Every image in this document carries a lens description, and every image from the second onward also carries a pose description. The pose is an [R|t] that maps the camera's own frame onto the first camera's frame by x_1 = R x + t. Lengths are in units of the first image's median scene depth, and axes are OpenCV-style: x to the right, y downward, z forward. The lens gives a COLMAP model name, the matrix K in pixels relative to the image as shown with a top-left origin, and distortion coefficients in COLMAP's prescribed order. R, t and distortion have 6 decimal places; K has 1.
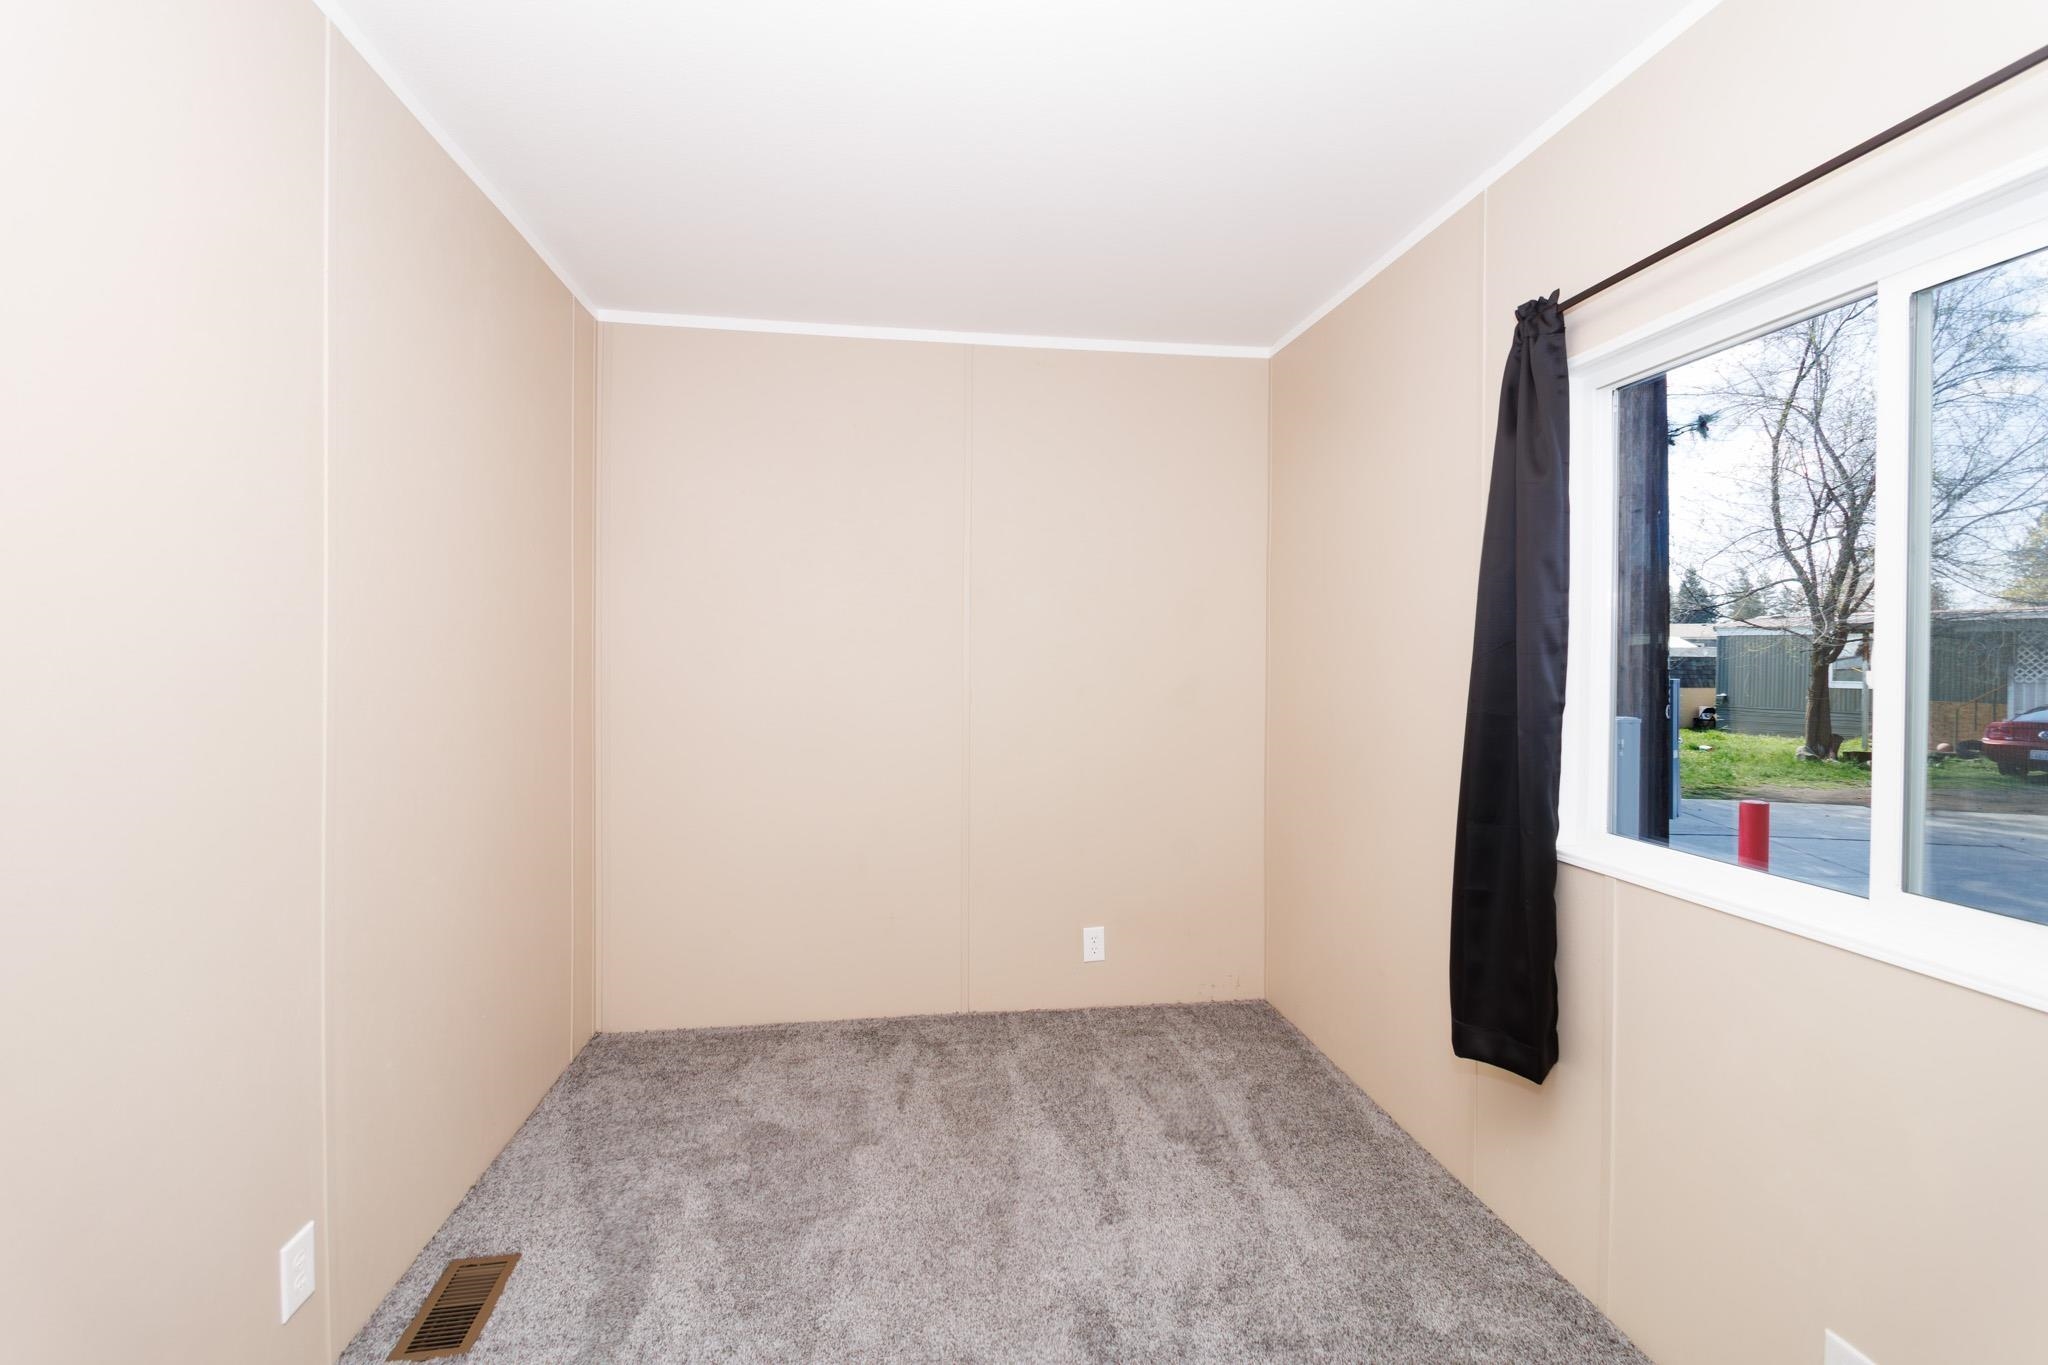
lens RADIAL K [[878.6, 0, 1030.8], [0, 878.6, 677.5], [0, 0, 1]] dist [-0.008721, -0.000181]
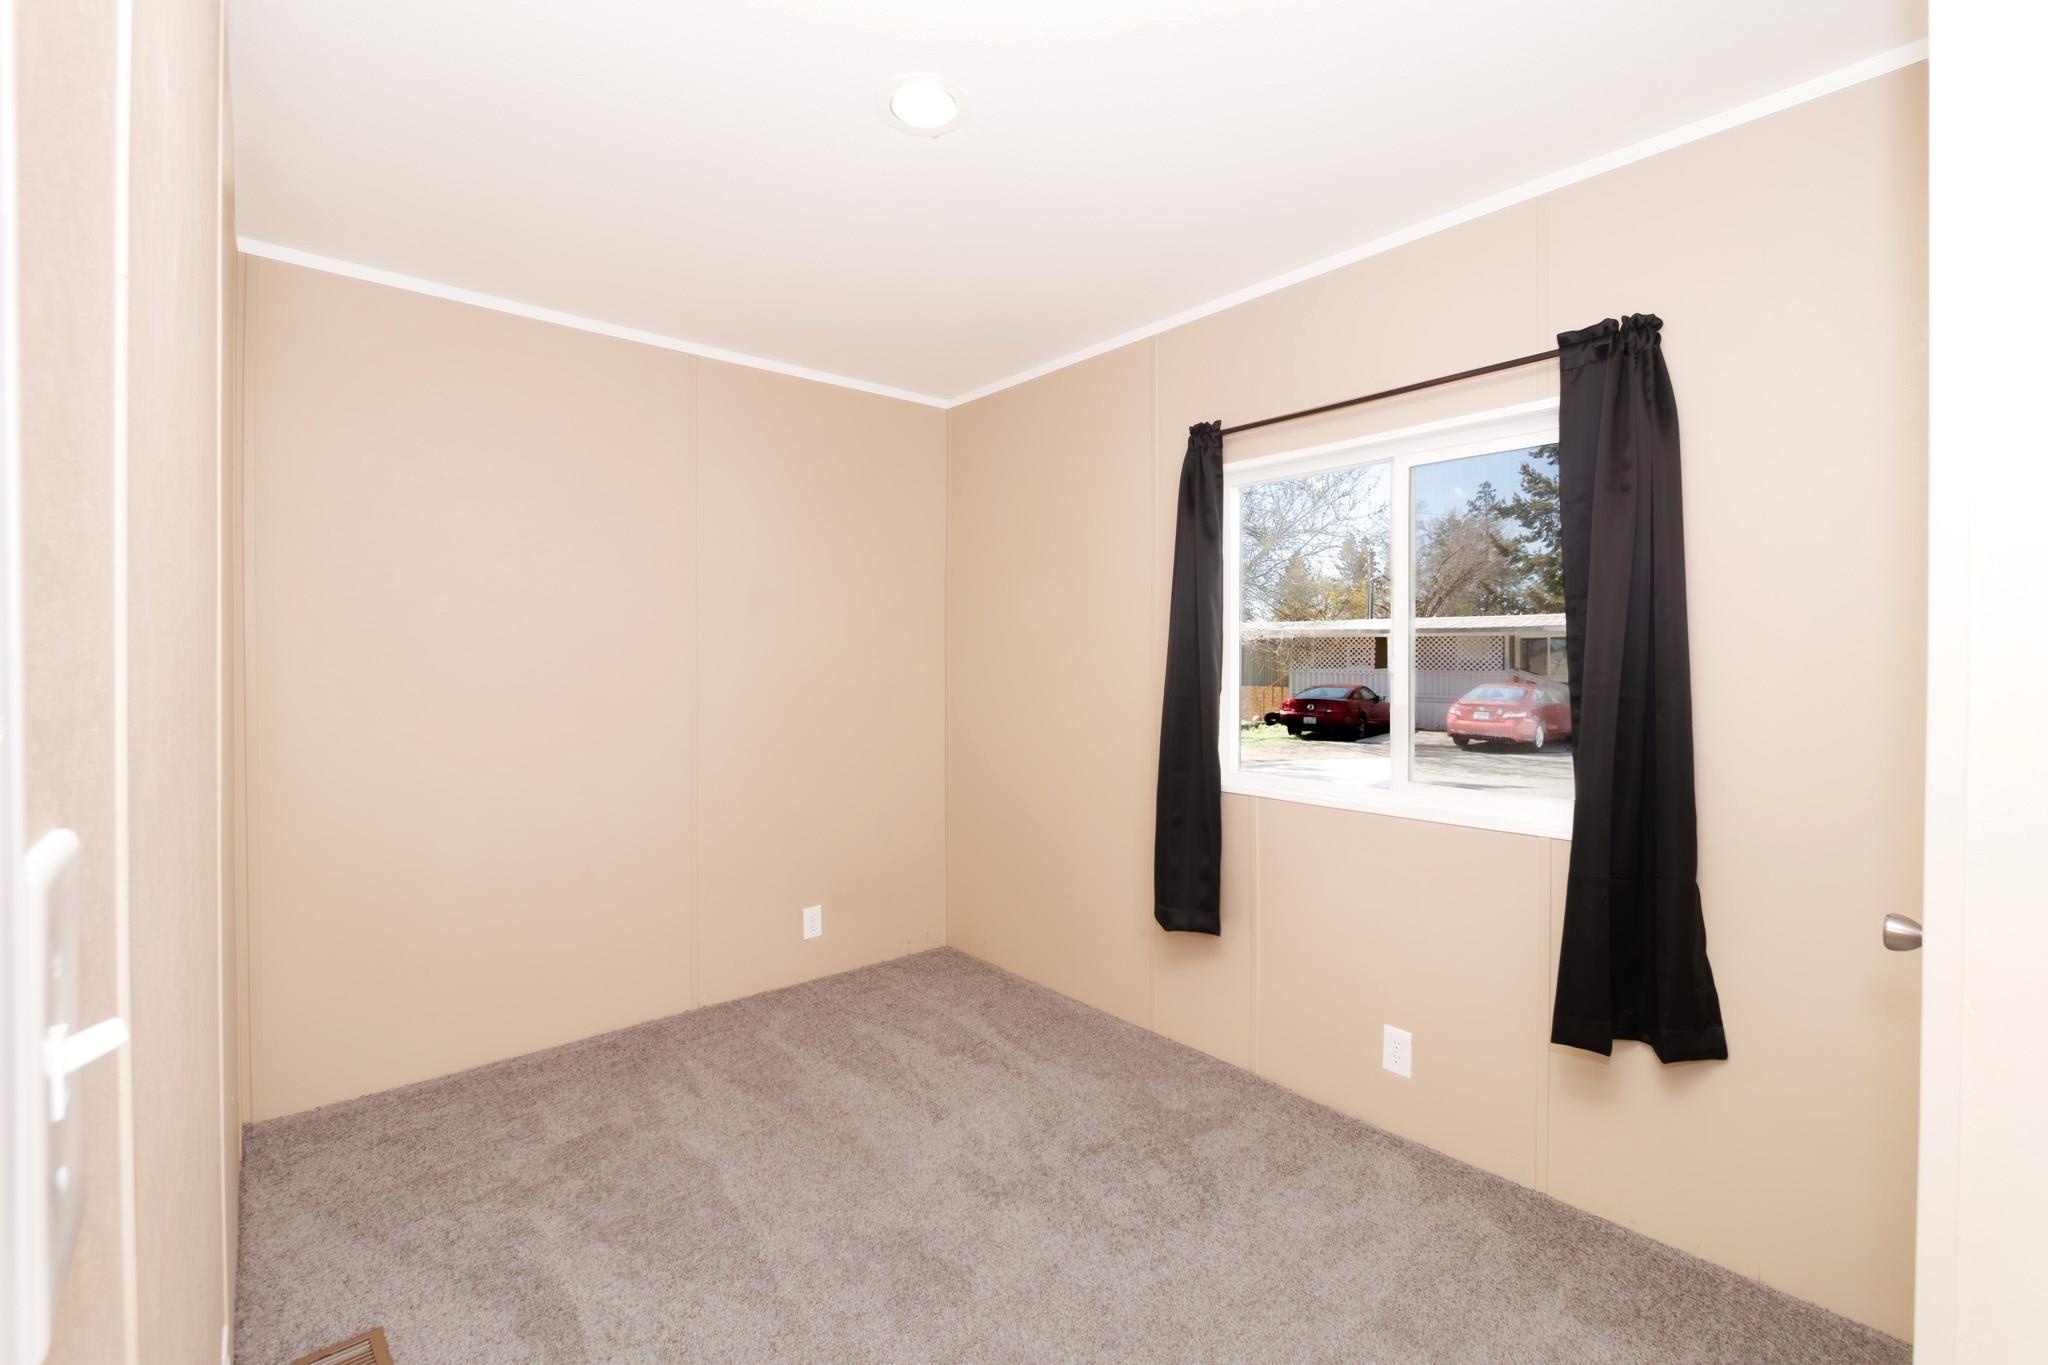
lens RADIAL K [[877.0, 0, 1030.5], [0, 877.0, 679.6], [0, 0, 1]] dist [-0.013189, -0.001865]
pose [[0.842891, -0.019354, 0.537736, -0.374415], [0.017893, 0.999808, 0.007937, -0.002980], [-0.537787, 0.002932, 0.843076, -0.088571]]
